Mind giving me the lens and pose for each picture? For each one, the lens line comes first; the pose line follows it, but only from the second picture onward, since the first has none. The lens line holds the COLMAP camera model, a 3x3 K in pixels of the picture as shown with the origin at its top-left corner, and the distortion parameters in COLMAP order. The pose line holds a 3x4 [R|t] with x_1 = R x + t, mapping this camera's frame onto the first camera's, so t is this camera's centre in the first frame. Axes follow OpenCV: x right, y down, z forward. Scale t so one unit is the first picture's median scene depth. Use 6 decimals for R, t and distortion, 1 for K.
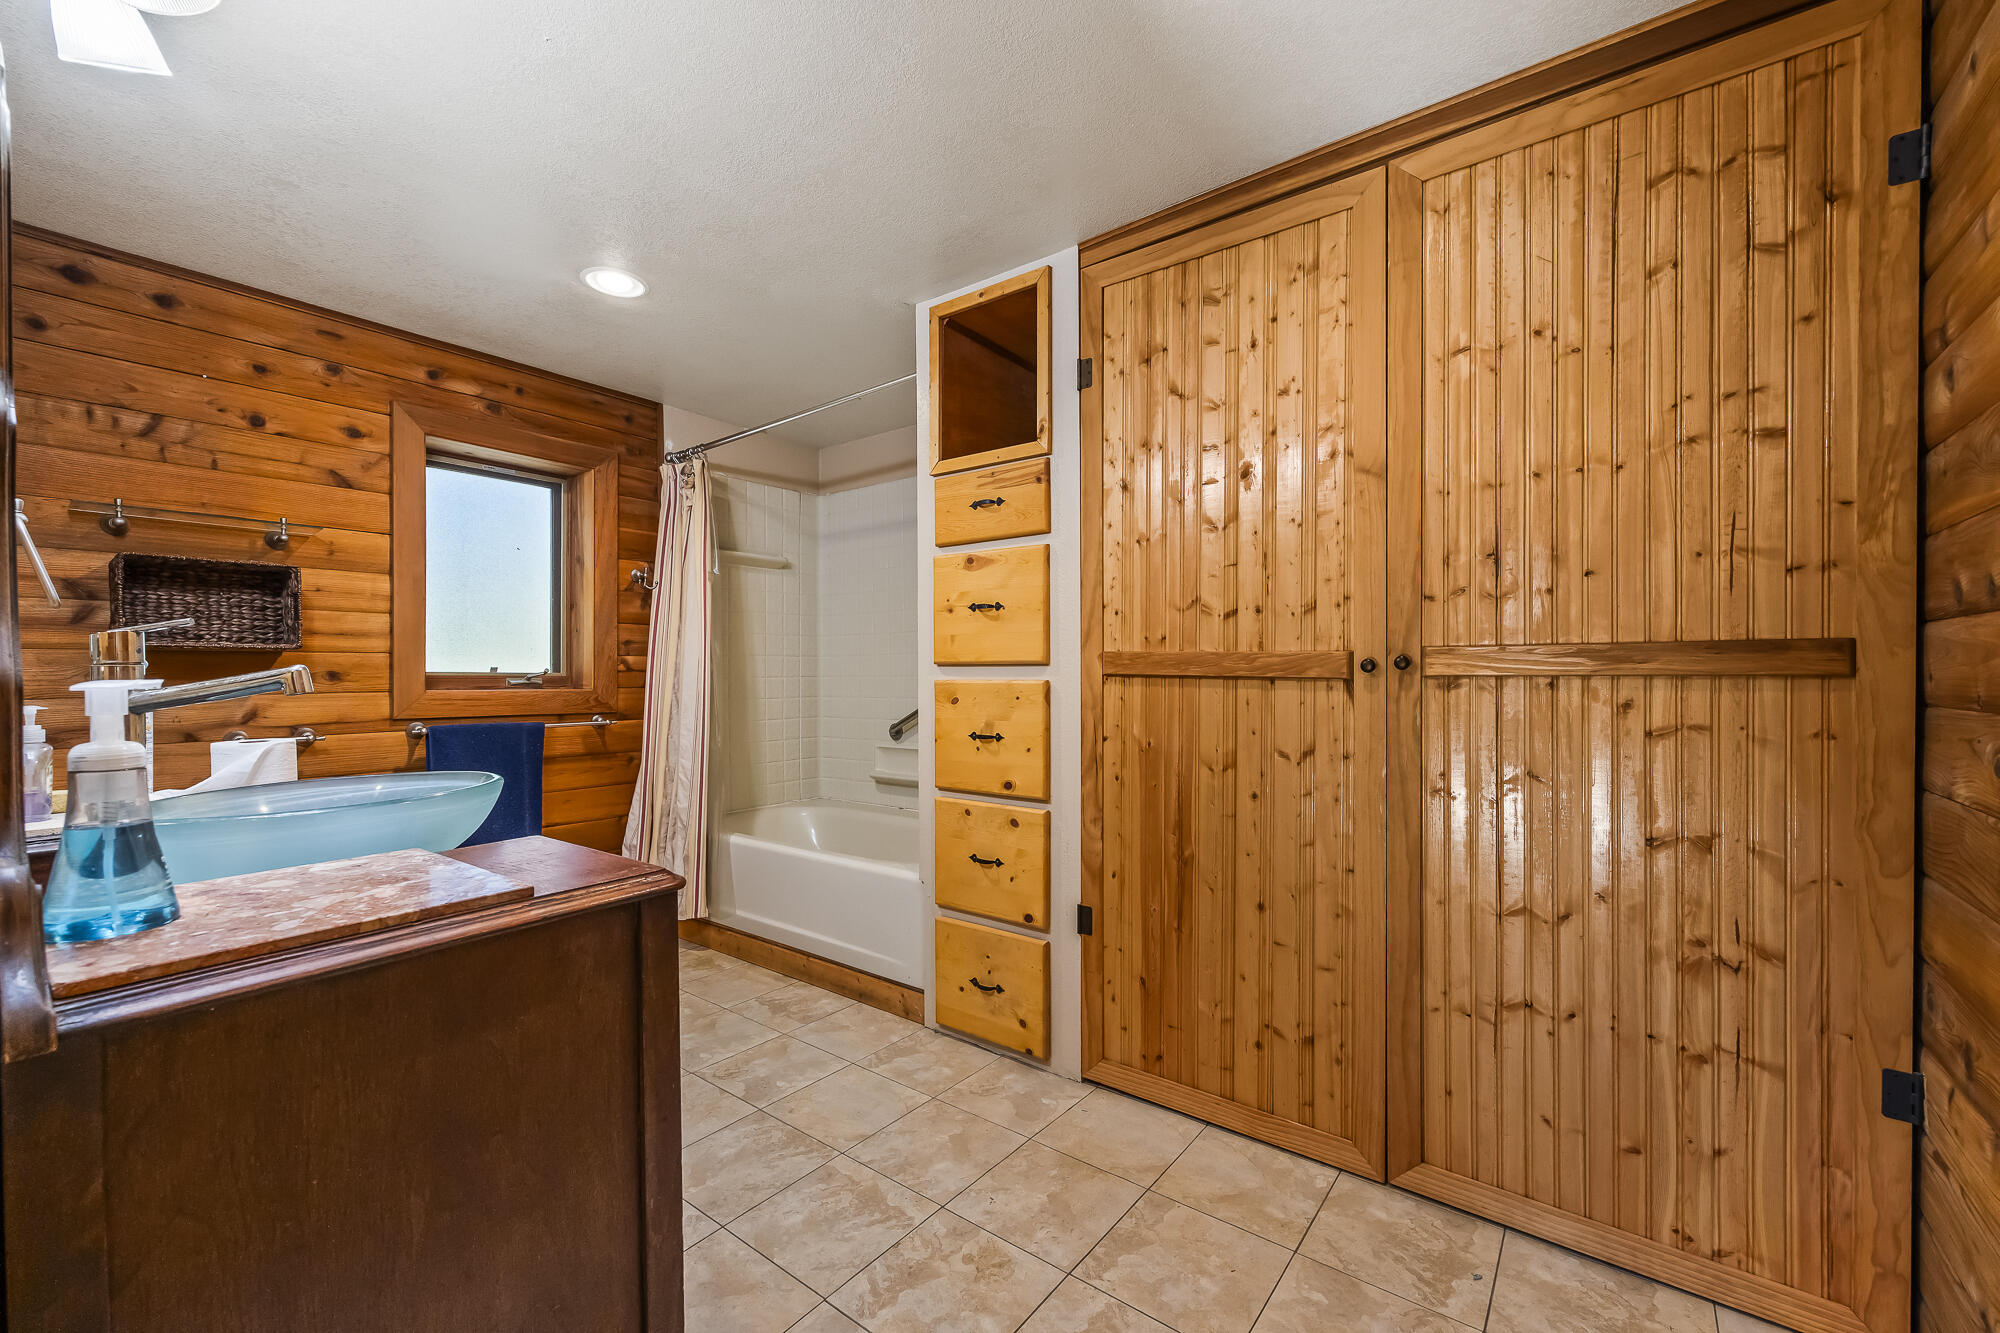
lens RADIAL K [[804.4, 0, 1004.2], [0, 804.4, 674.6], [0, 0, 1]] dist [-0.001426, 0.001513]
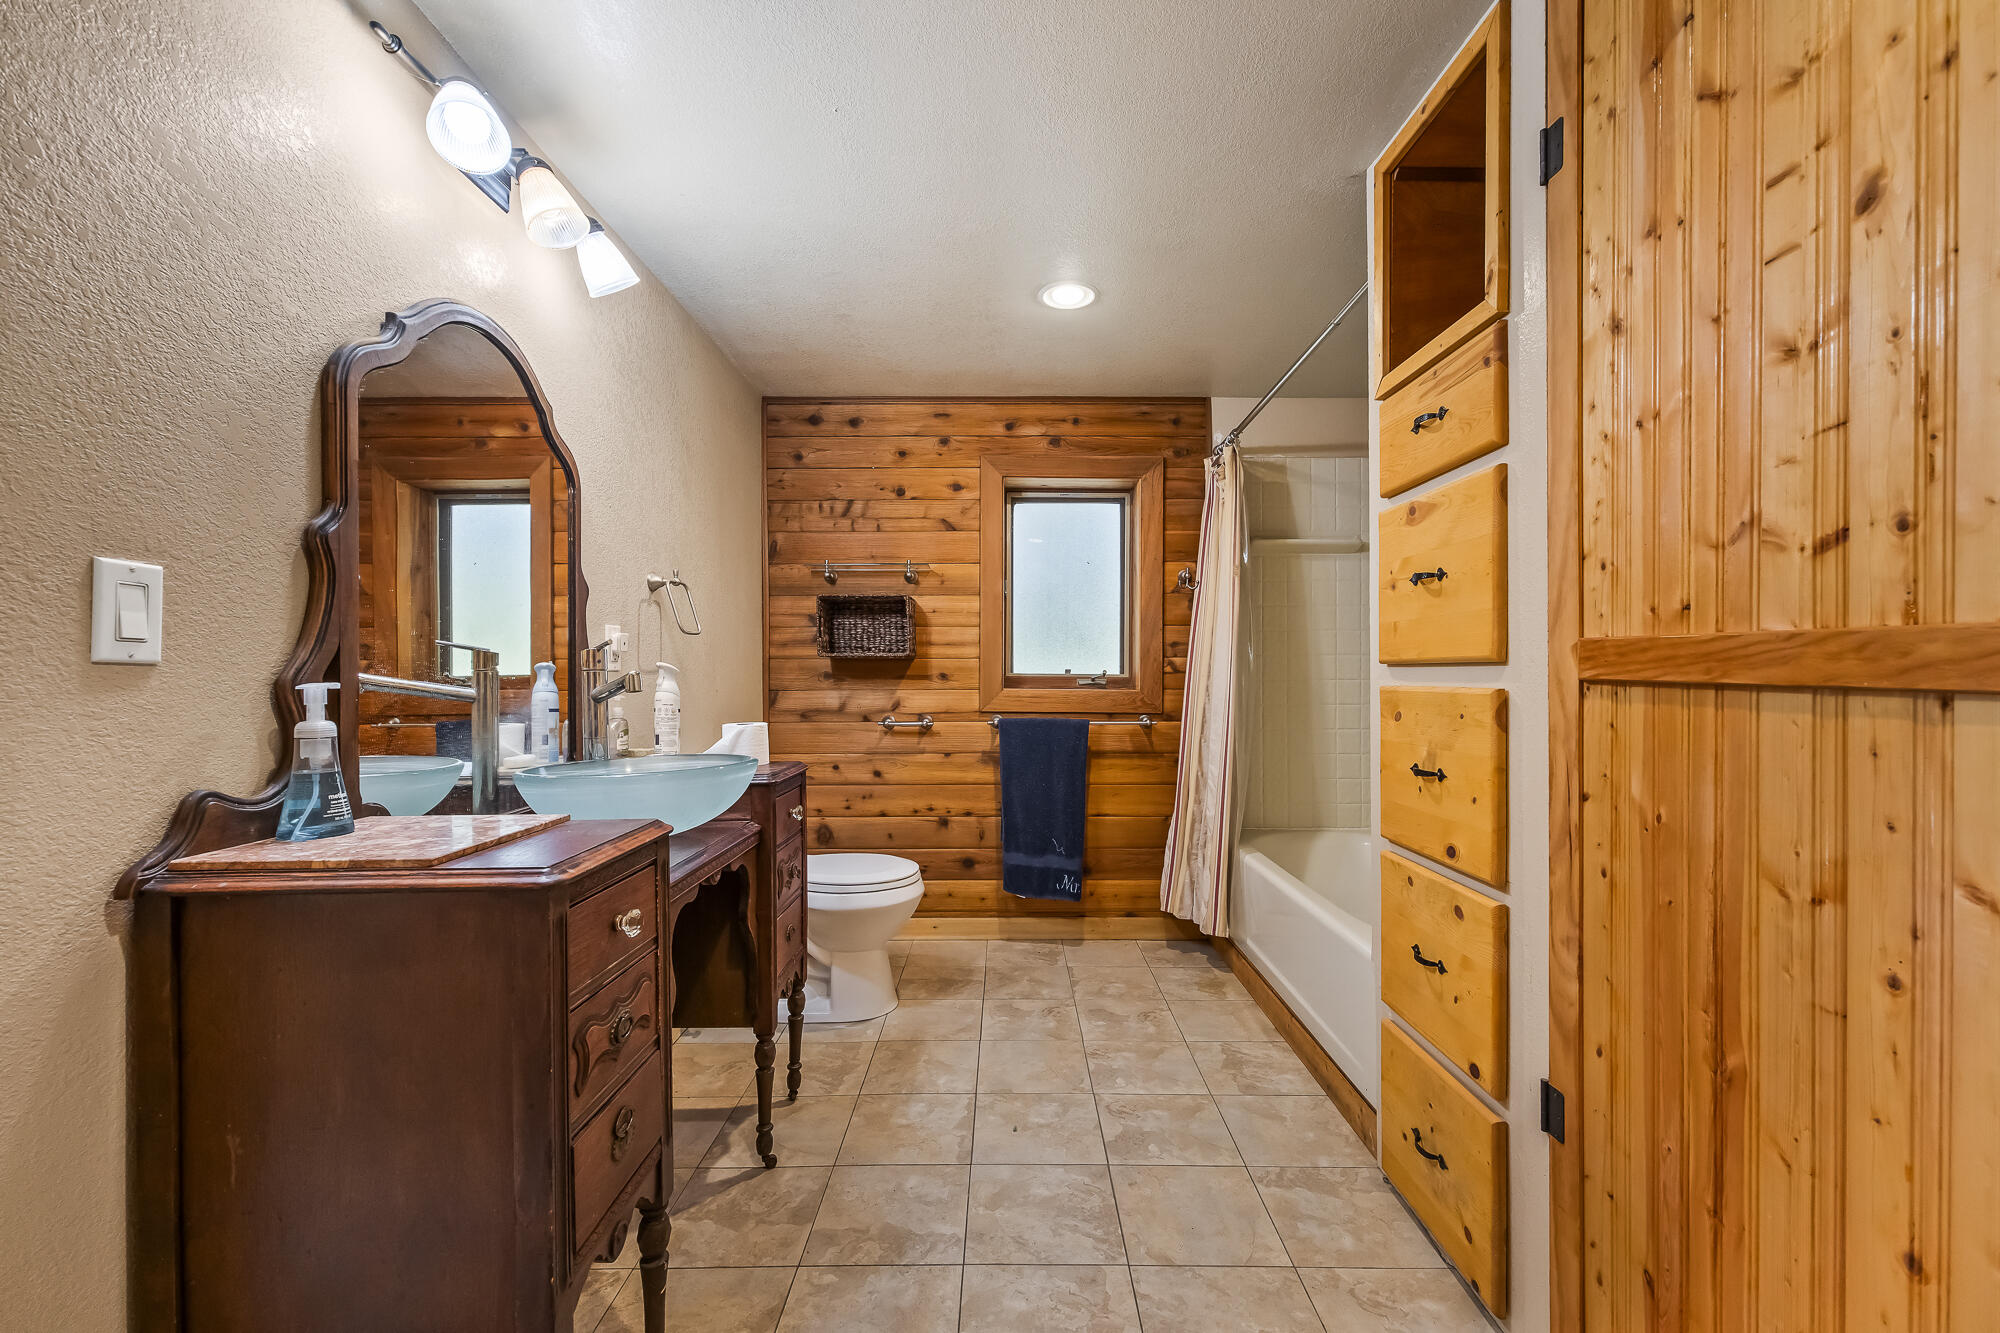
lens RADIAL K [[804.4, 0, 1007.4], [0, 804.4, 674.3], [0, 0, 1]] dist [-0.001426, 0.001513]
pose [[0.606817, 0.001224, -0.794841, 0.312161], [-0.000769, 0.999999, 0.000953, -0.004275], [0.794841, 0.000033, 0.606817, 0.341843]]
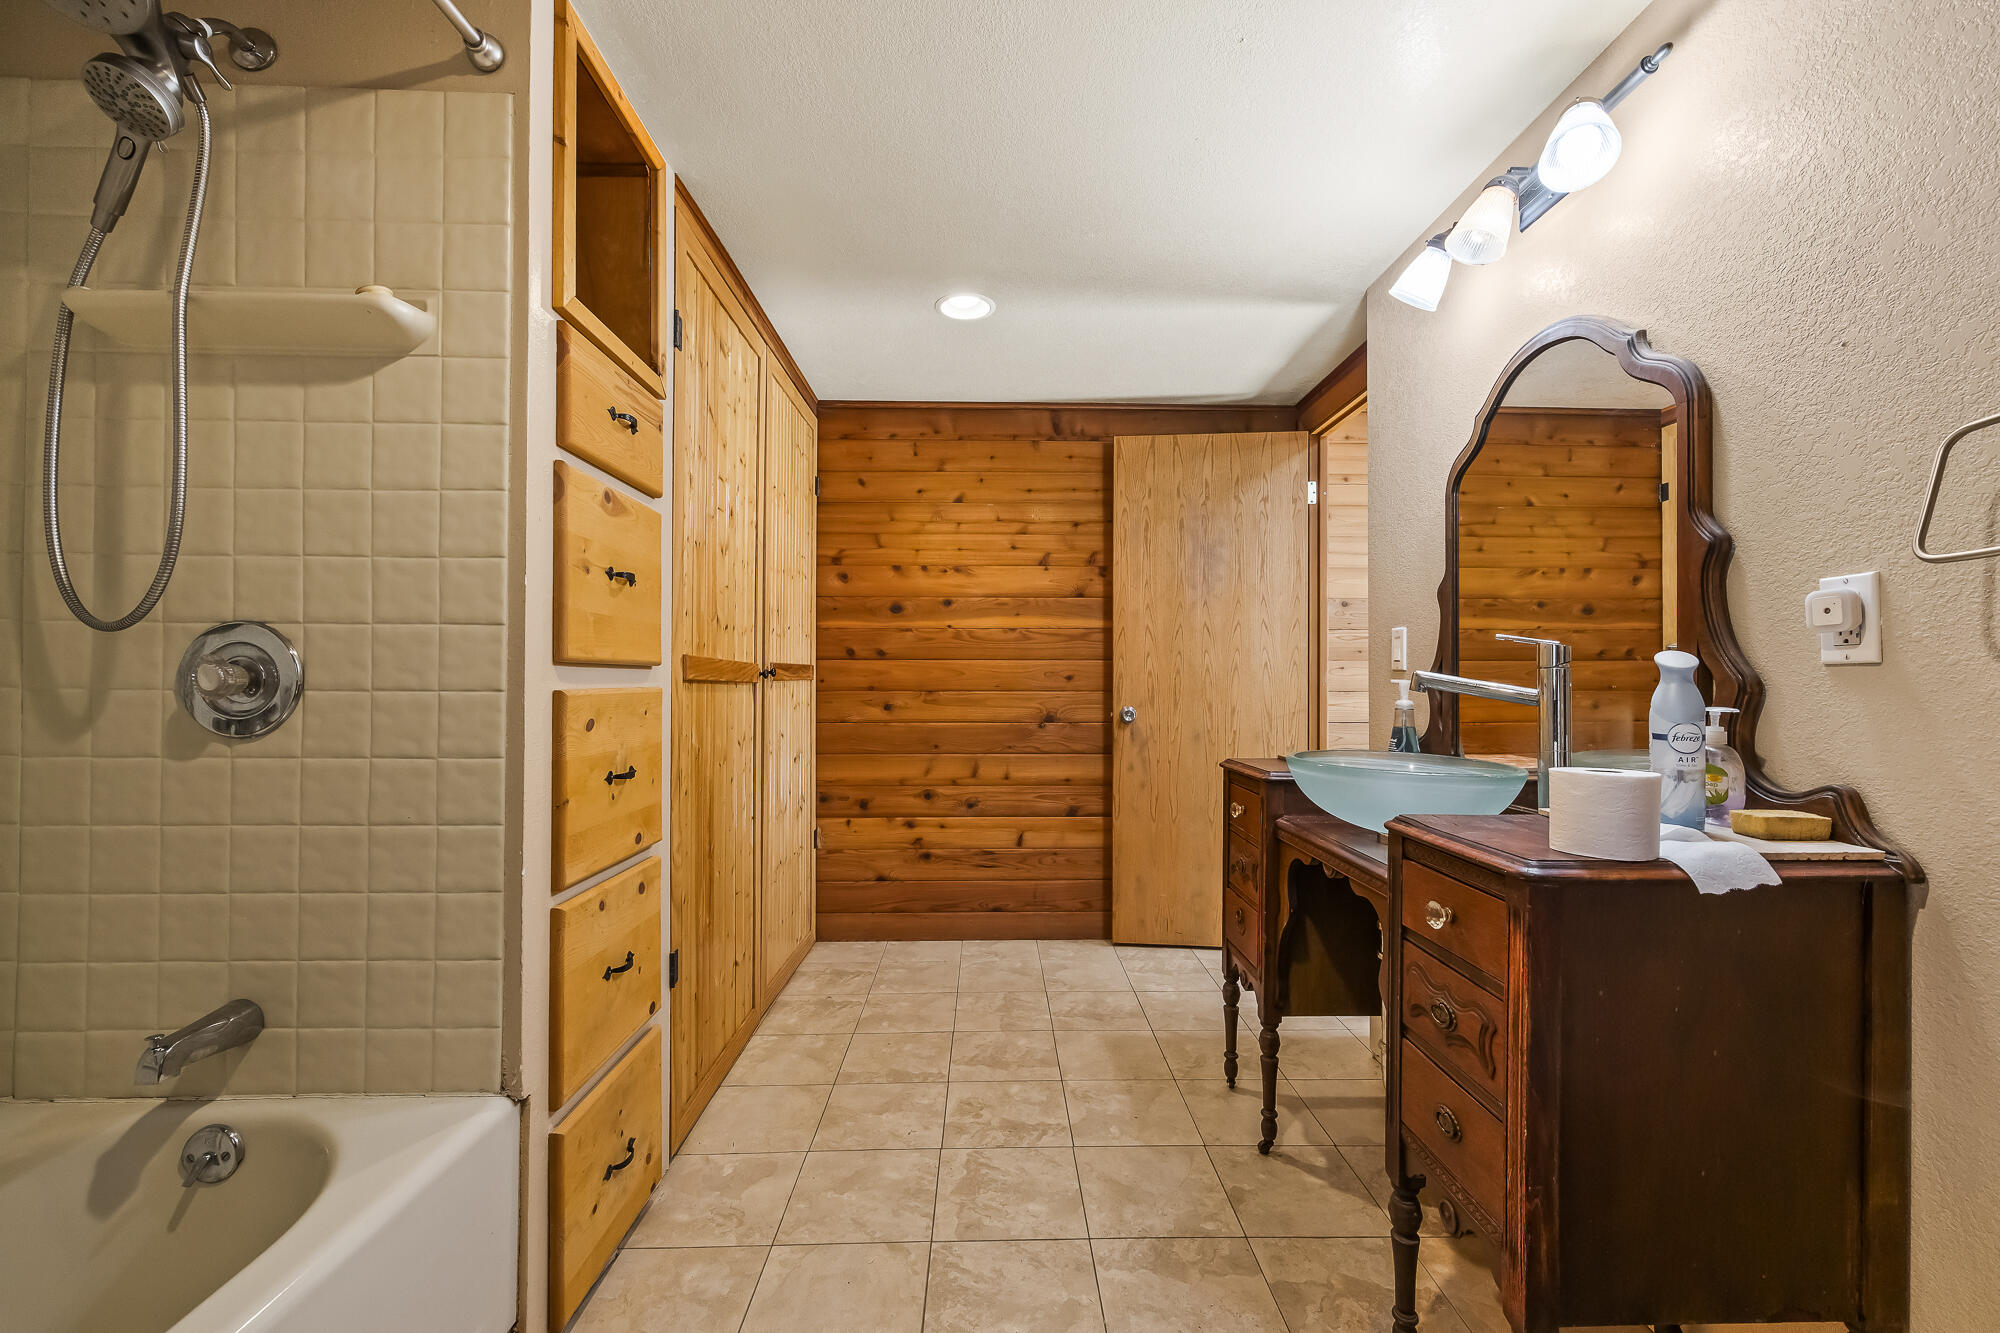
lens RADIAL K [[804.4, 0, 1003.3], [0, 804.4, 674.2], [0, 0, 1]] dist [-0.001426, 0.001513]
pose [[-0.623909, 0.009510, 0.781439, -0.771955], [0.002811, 0.999947, -0.009925, 0.002932], [-0.781492, -0.003995, -0.623903, 1.237396]]
